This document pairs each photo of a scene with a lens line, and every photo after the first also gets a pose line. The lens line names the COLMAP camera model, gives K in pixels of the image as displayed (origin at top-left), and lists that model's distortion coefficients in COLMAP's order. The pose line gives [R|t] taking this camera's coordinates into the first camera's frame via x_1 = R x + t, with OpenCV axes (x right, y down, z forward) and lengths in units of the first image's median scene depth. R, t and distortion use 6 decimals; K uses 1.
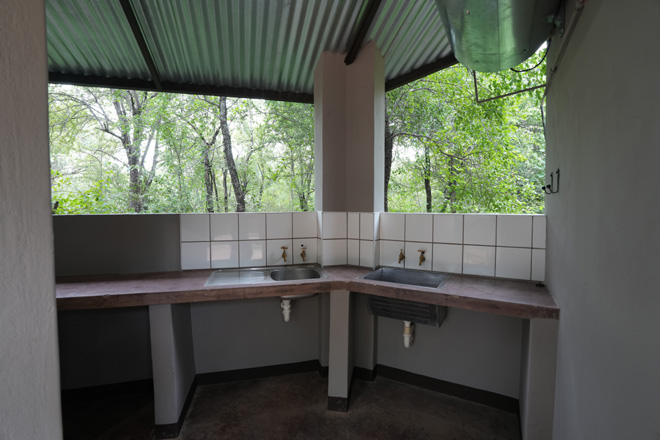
lens RADIAL K [[301.1, 0, 329.0], [0, 301.1, 219.2], [0, 0, 1]] dist [-0.062272, 0.020906]
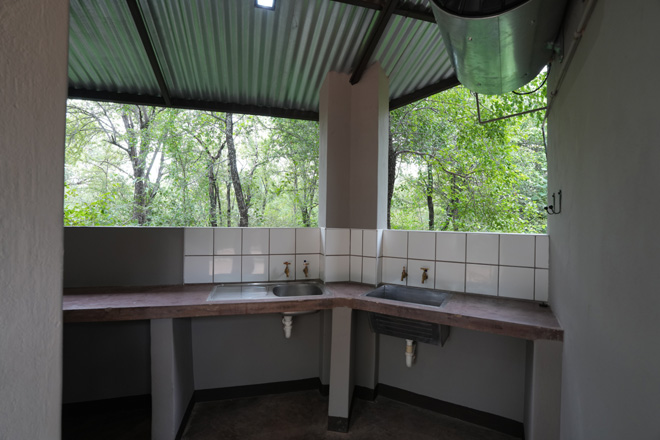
lens RADIAL K [[301.1, 0, 330.0], [0, 301.1, 220.0], [0, 0, 1]] dist [-0.063174, 0.020991]
pose [[0.999852, 0.016718, -0.004154, -0.003583], [-0.016890, 0.998824, -0.045452, -0.005455], [0.003390, 0.045515, 0.998958, -0.004980]]
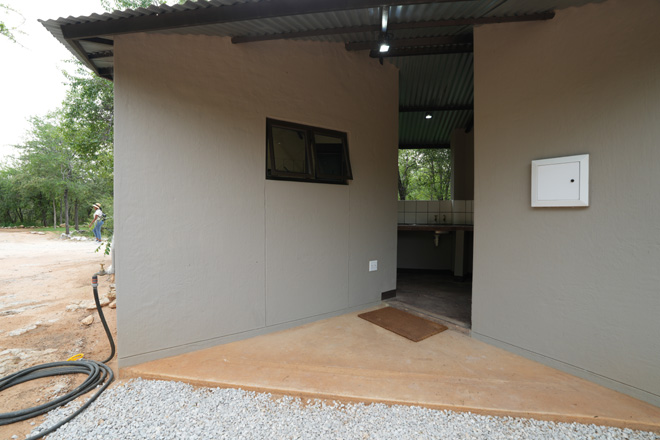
lens RADIAL K [[301.1, 0, 329.0], [0, 301.1, 219.2], [0, 0, 1]] dist [-0.062272, 0.020906]
pose [[0.904312, 0.013986, -0.426644, 0.085425], [-0.022980, 0.999609, -0.015940, 0.171746], [0.426254, 0.024219, 0.904279, -1.390800]]
